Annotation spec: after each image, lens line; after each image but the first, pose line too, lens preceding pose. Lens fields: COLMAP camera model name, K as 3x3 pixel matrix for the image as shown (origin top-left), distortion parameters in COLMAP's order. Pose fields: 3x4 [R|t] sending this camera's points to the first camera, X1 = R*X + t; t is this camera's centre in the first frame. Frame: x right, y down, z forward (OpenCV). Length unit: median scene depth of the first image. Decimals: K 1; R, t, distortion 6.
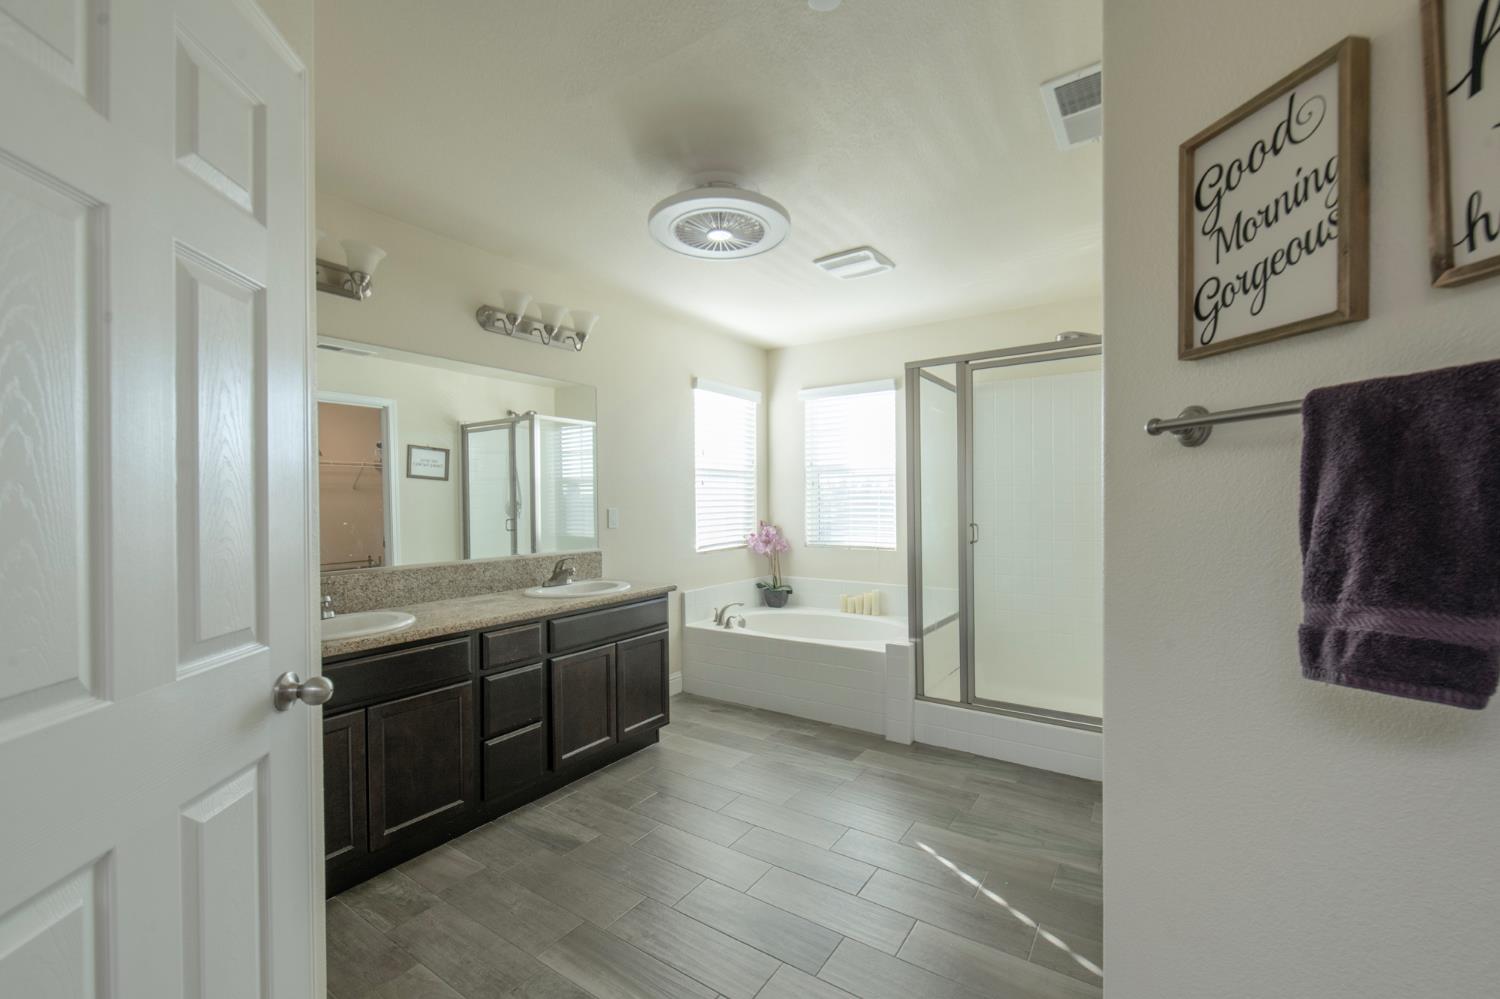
lens RADIAL K [[616.7, 0, 761.2], [0, 616.7, 507.4], [0, 0, 1]] dist [-0.017648, -0.001294]
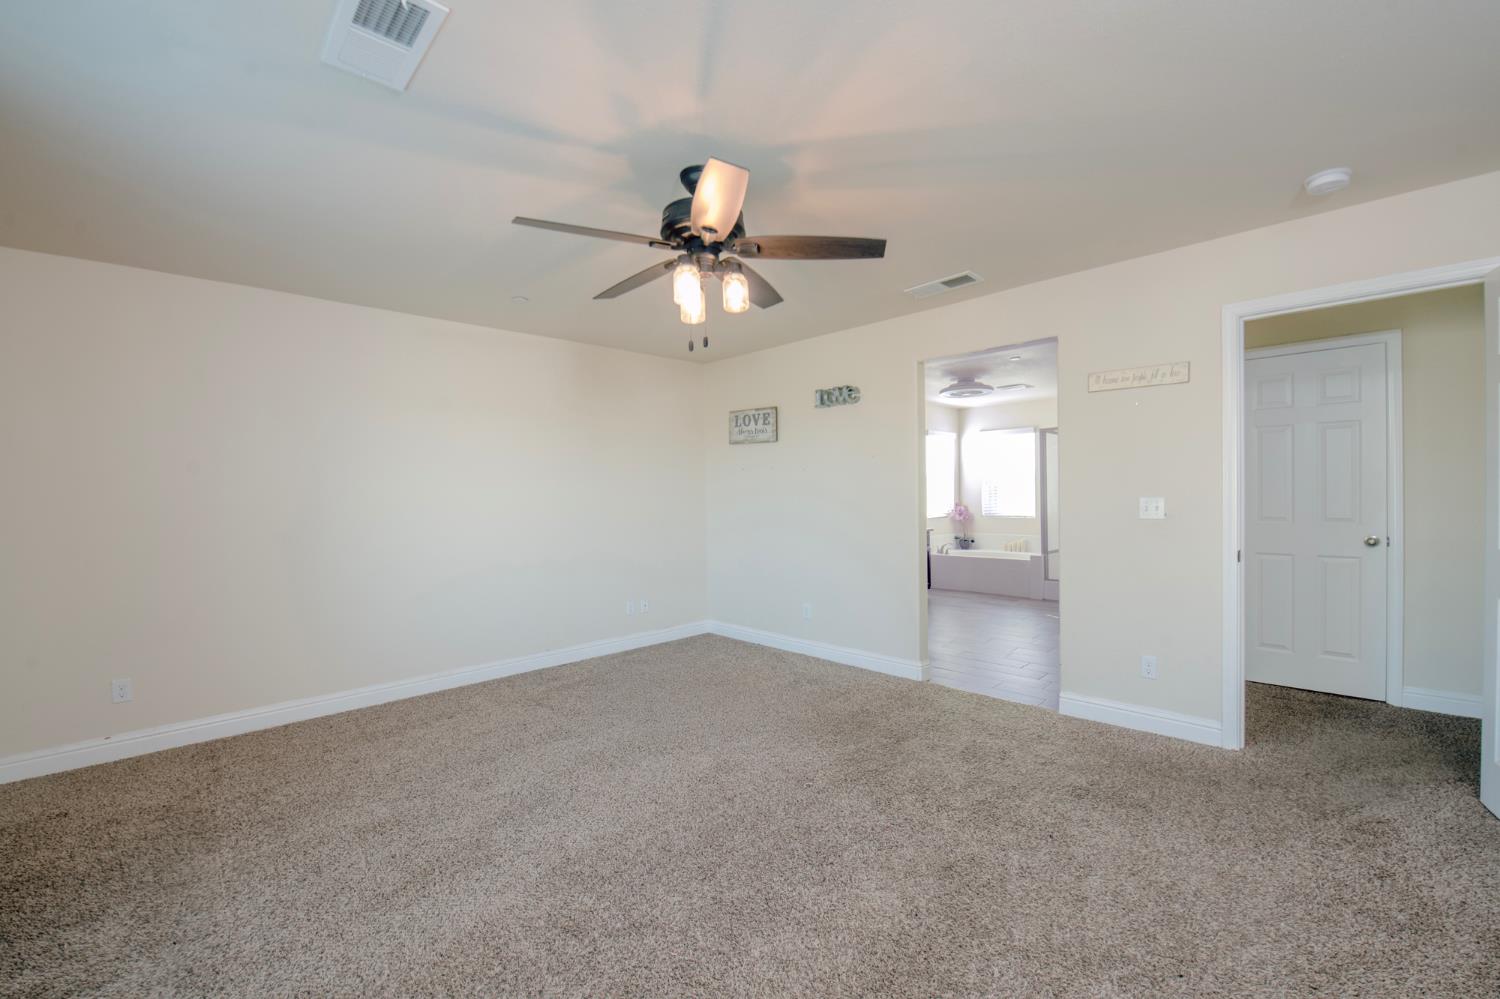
lens RADIAL K [[616.7, 0, 748.8], [0, 616.7, 505.3], [0, 0, 1]] dist [-0.017648, -0.001294]
pose [[0.974230, -0.003418, -0.225530, -0.287060], [0.005073, 0.999964, 0.006758, 0.020730], [0.225499, -0.007727, 0.974213, -1.402835]]
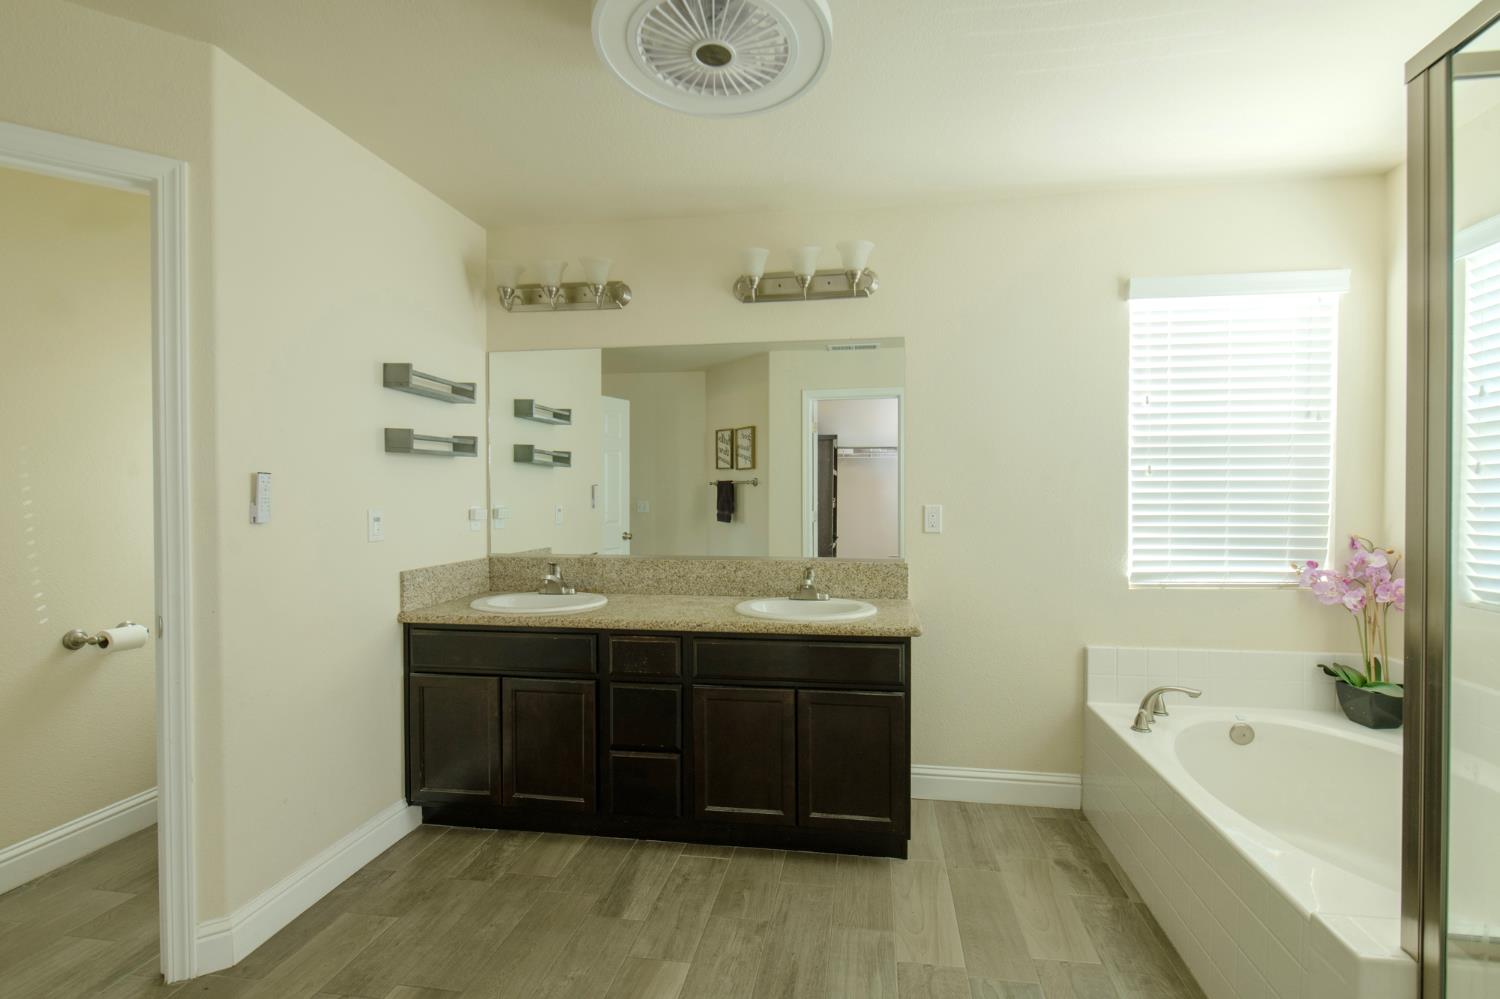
lens RADIAL K [[648.6, 0, 759.1], [0, 648.6, 504.1], [0, 0, 1]] dist [-0.009972, -0.000584]
pose [[0.430077, 0.023319, -0.902491, 0.385500], [-0.012500, 0.999724, 0.019874, -0.012571], [0.902705, 0.002734, 0.430250, 0.561592]]
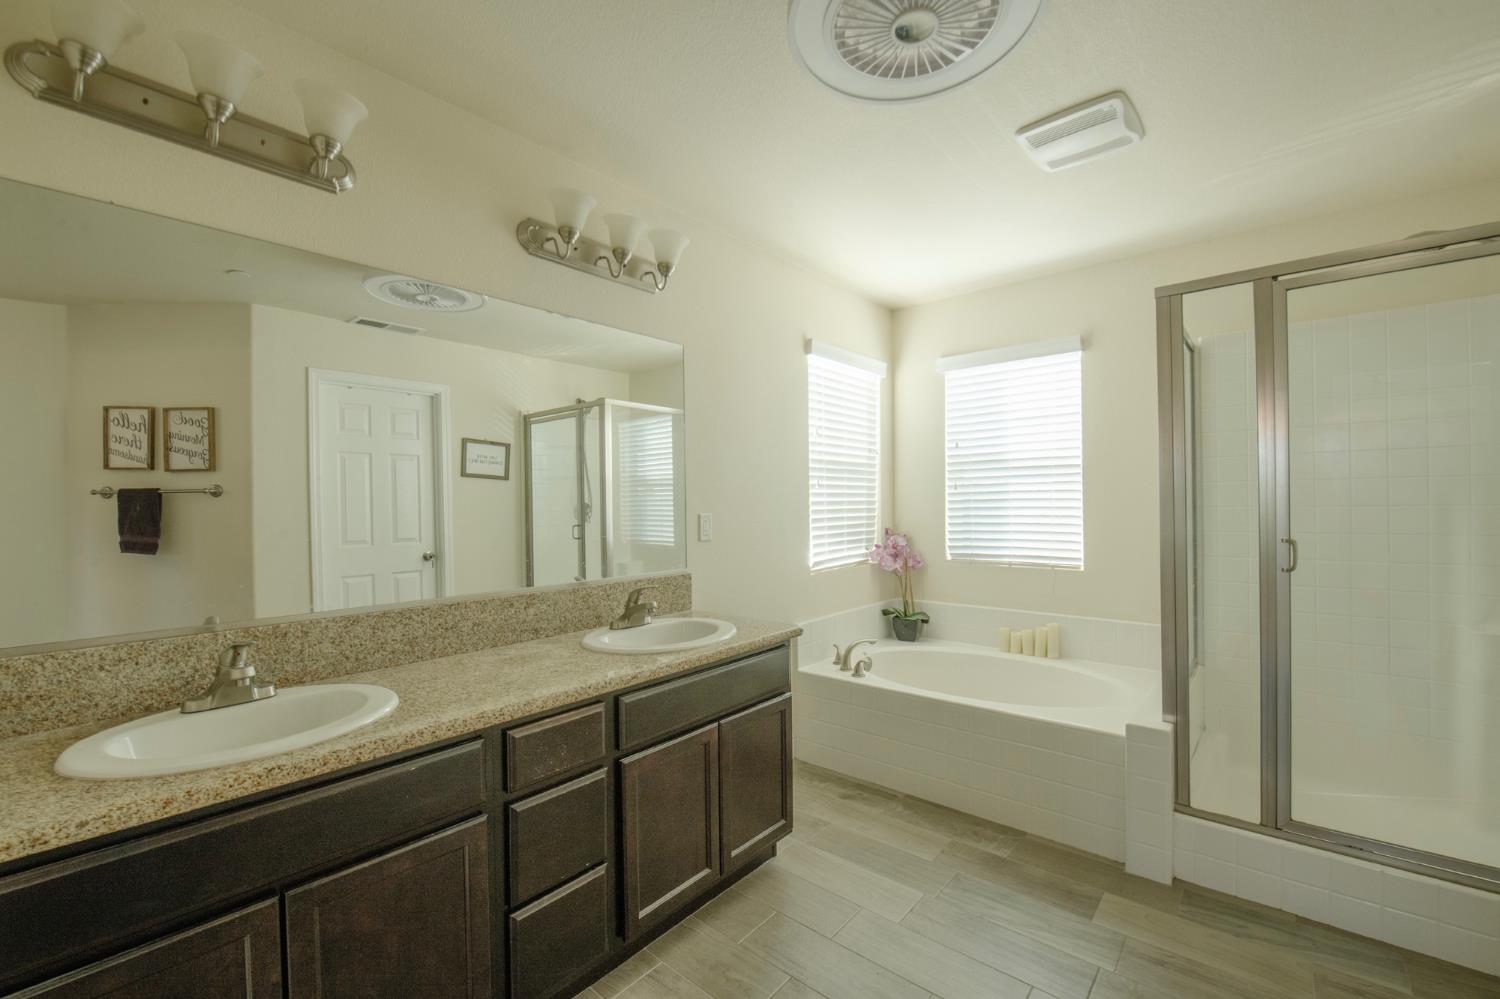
lens RADIAL K [[616.7, 0, 763.0], [0, 616.7, 503.2], [0, 0, 1]] dist [-0.017648, -0.001294]
pose [[0.993970, -0.001938, -0.109632, -0.105880], [0.000847, 0.999950, -0.009994, -0.003395], [0.109646, 0.009841, 0.993922, 0.320345]]
